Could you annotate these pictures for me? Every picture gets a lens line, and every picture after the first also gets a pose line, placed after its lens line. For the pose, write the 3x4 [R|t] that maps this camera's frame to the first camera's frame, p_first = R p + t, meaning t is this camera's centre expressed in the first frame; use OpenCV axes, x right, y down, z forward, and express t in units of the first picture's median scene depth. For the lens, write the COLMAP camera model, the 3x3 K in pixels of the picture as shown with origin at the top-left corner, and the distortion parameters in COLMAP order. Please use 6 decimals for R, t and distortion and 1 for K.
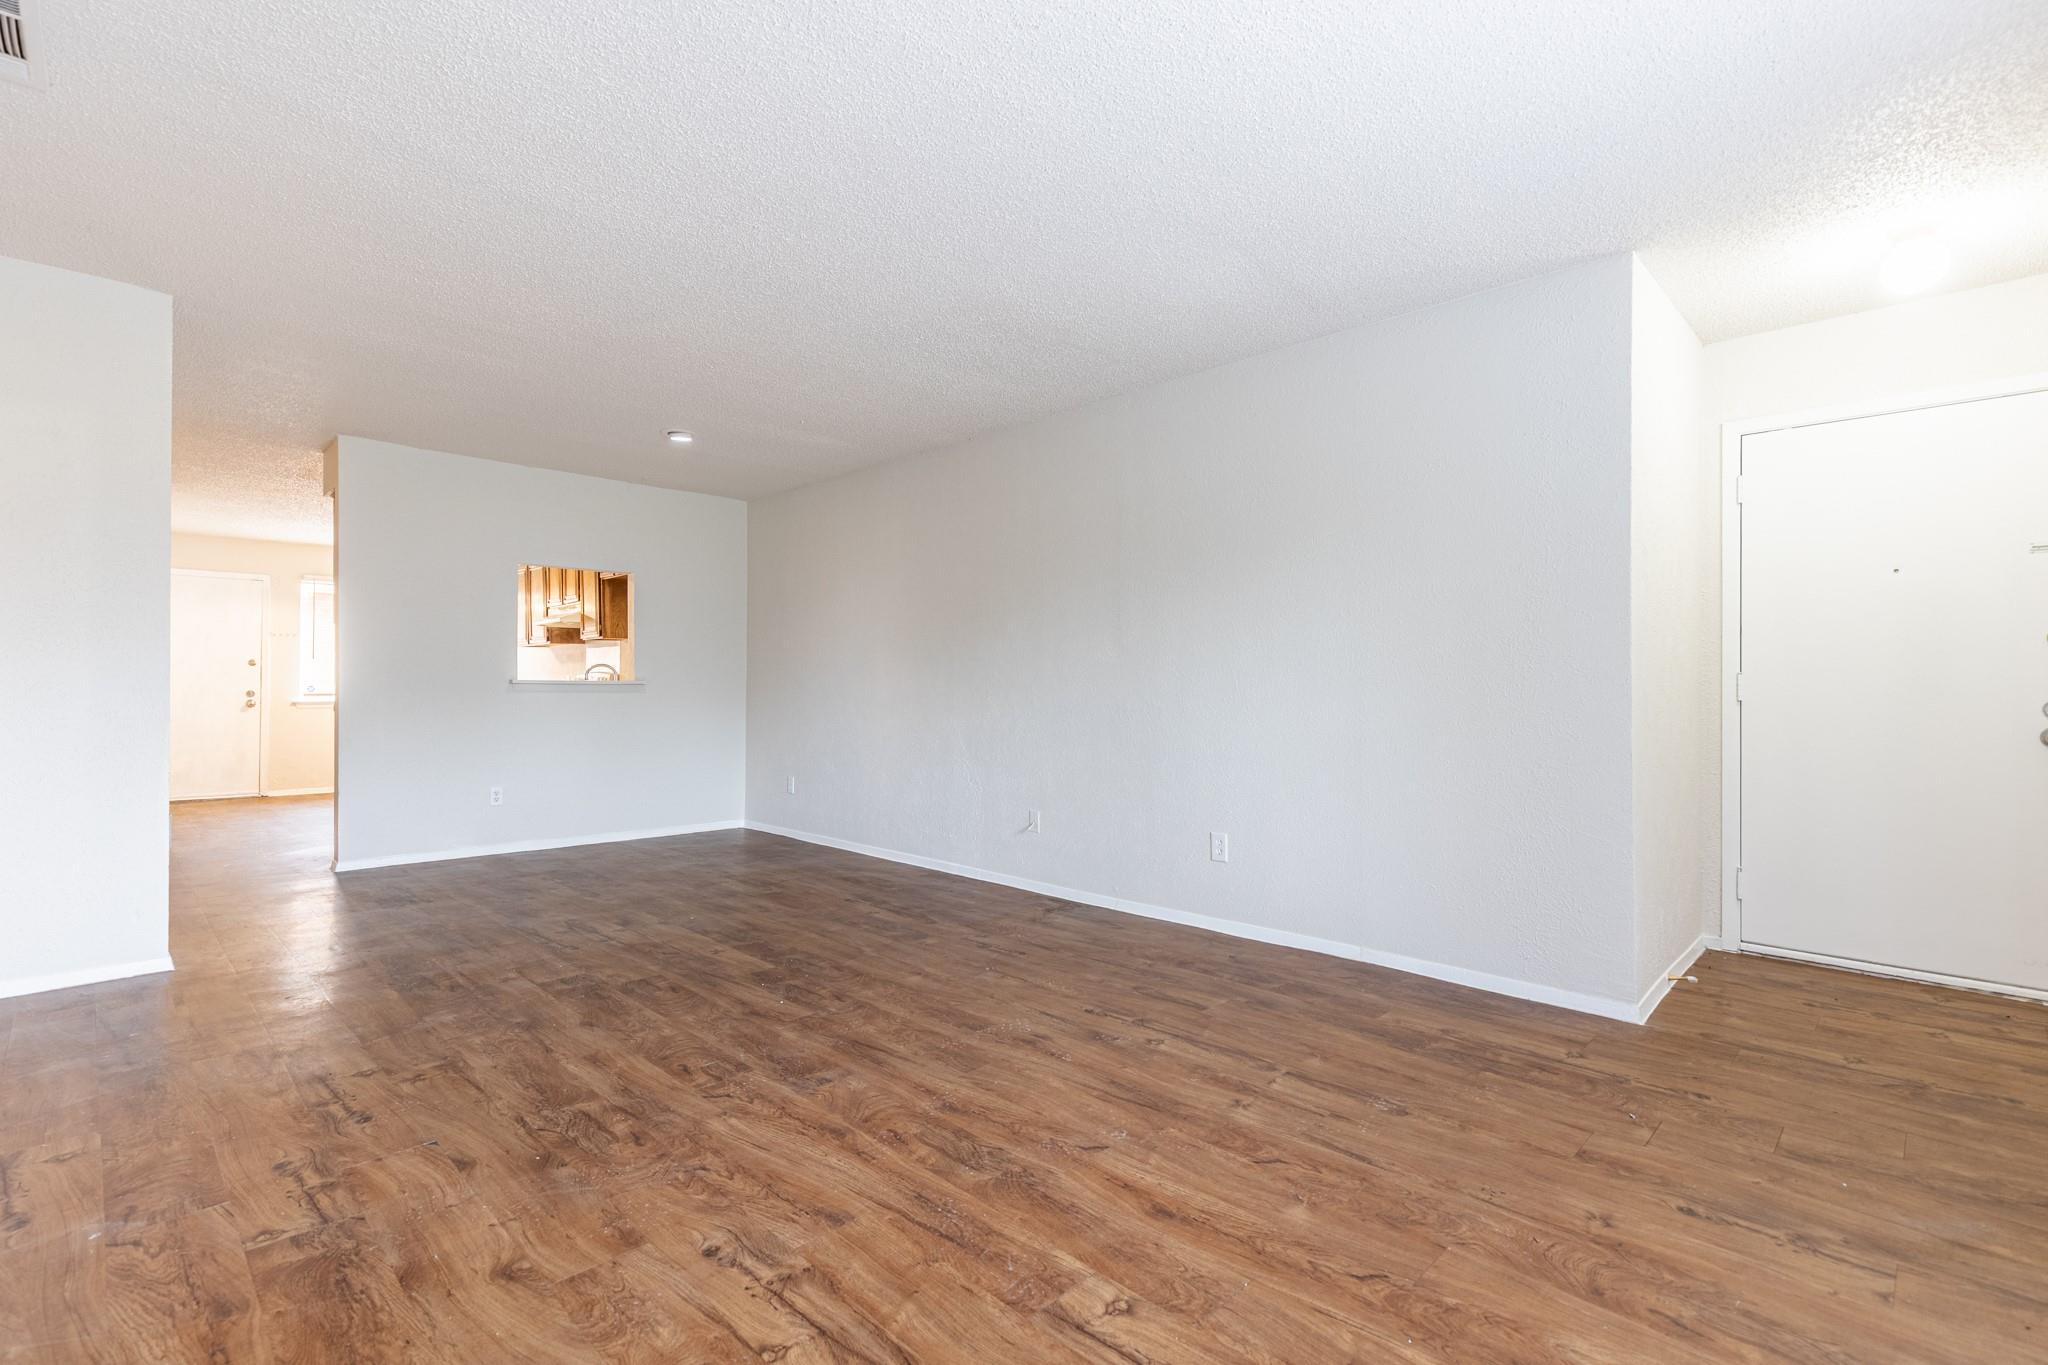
lens RADIAL K [[925.6, 0, 1036.0], [0, 925.6, 681.2], [0, 0, 1]] dist [0.012503, -0.002664]
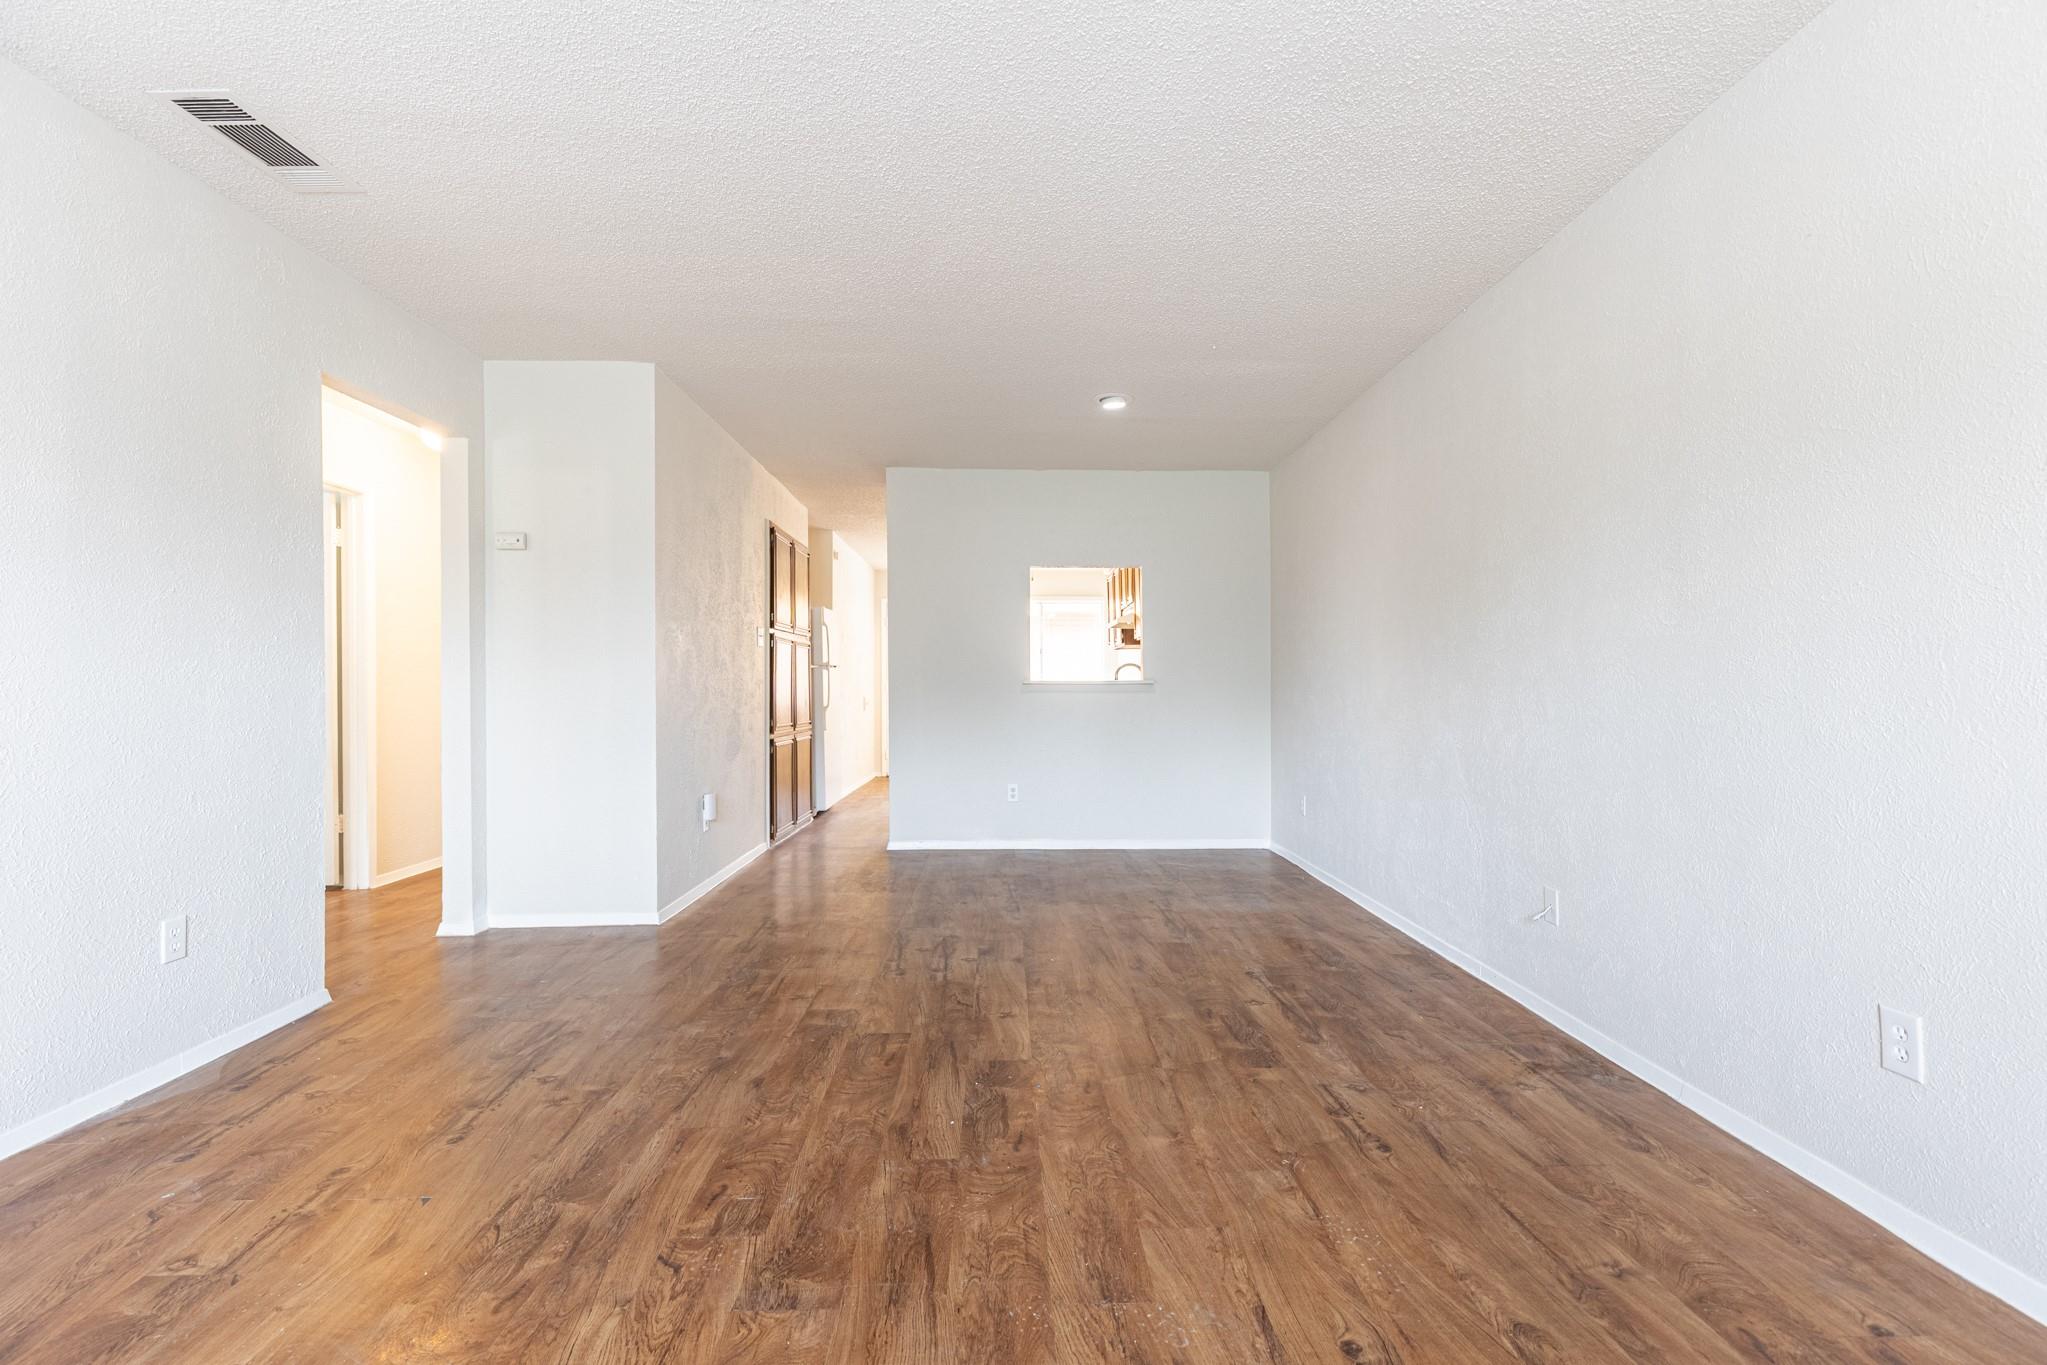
lens RADIAL K [[925.2, 0, 1032.8], [0, 925.2, 672.0], [0, 0, 1]] dist [0.012503, -0.002664]
pose [[0.724110, -0.017256, -0.689469, 0.324977], [0.011369, 0.999850, -0.013083, 0.009476], [0.689591, 0.001635, 0.724197, 0.626294]]
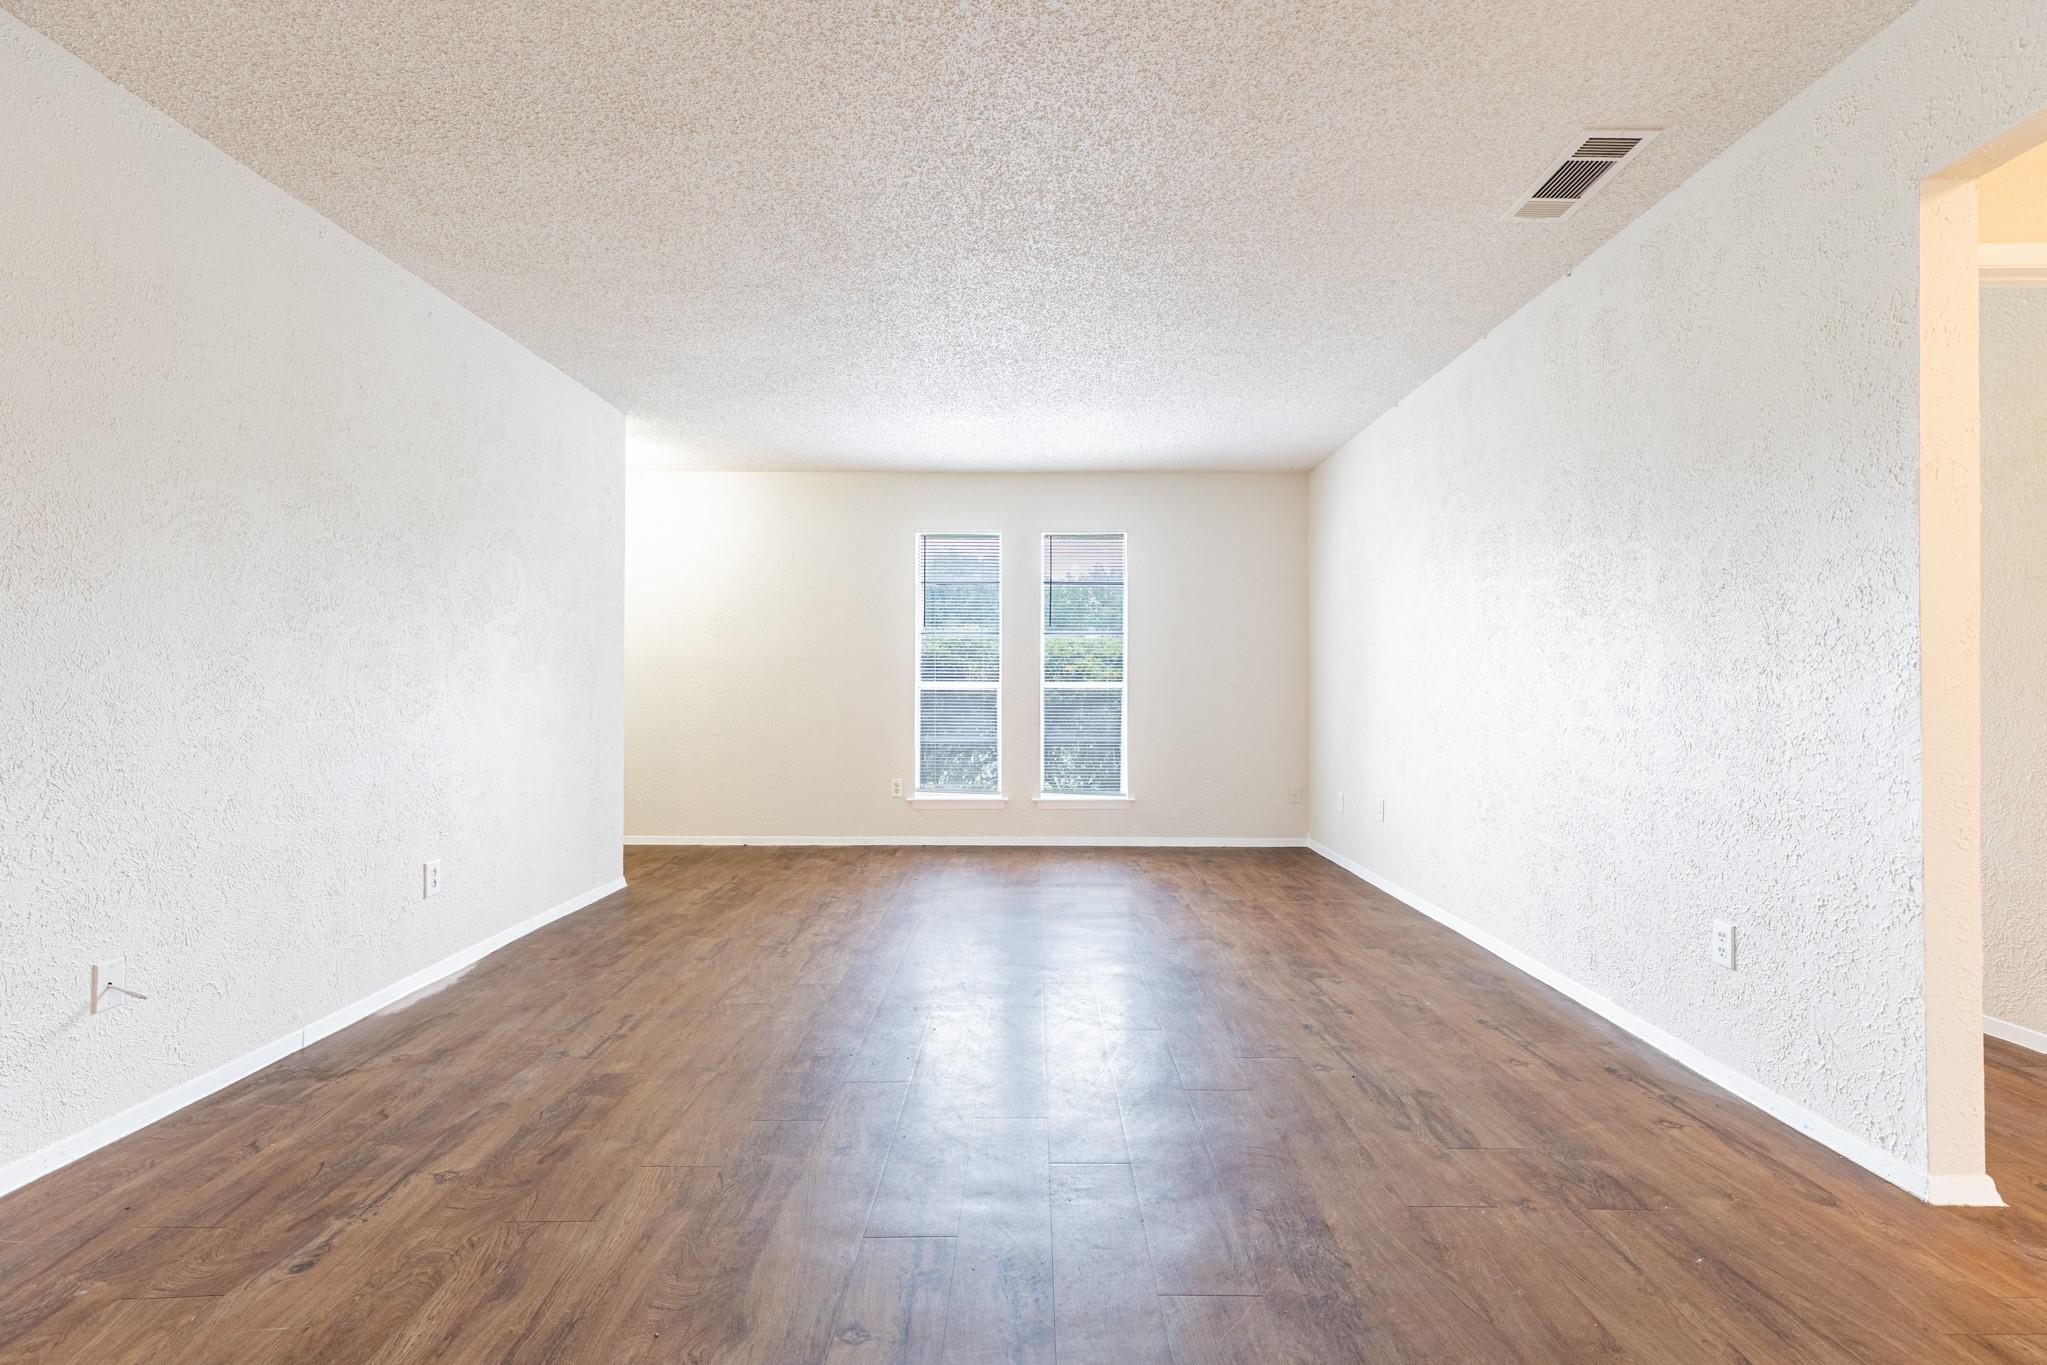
lens RADIAL K [[925.2, 0, 1031.4], [0, 925.2, 675.8], [0, 0, 1]] dist [0.012503, -0.002664]
pose [[-0.700025, 0.003968, 0.714107, -1.188006], [-0.008090, 0.999876, -0.013486, 0.012498], [-0.714072, -0.015218, -0.699906, 1.884627]]
